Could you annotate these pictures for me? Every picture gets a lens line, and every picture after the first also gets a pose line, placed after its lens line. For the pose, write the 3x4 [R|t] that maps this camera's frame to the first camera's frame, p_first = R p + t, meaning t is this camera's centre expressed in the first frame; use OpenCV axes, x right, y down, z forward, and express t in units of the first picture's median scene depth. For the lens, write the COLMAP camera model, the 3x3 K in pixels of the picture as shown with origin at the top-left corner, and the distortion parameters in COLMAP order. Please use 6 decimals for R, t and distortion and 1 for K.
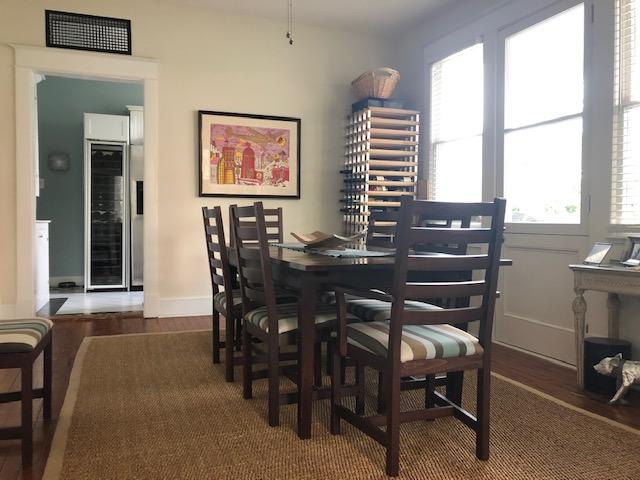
lens RADIAL K [[519.1, 0, 320.1], [0, 519.1, 241.9], [0, 0, 1]] dist [-0.004339, -0.003018]
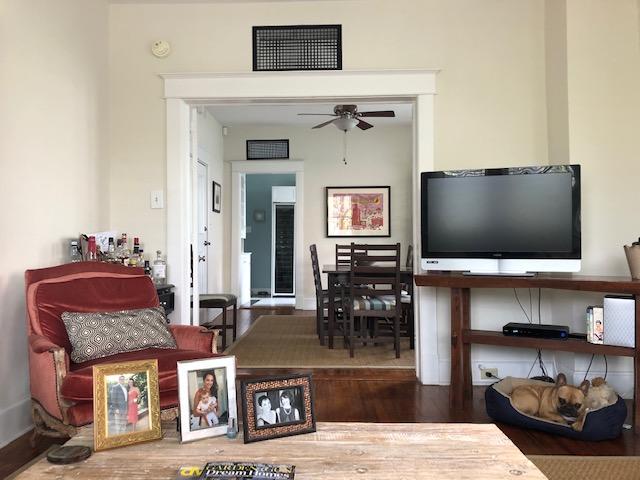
lens RADIAL K [[519.1, 0, 320.0], [0, 519.1, 240.0], [0, 0, 1]] dist [-0.004339, -0.003018]
pose [[0.922037, -0.020715, -0.386547, 0.368994], [-0.002987, 0.998157, -0.060617, 0.019890], [0.387091, 0.057046, 0.920275, -0.511346]]
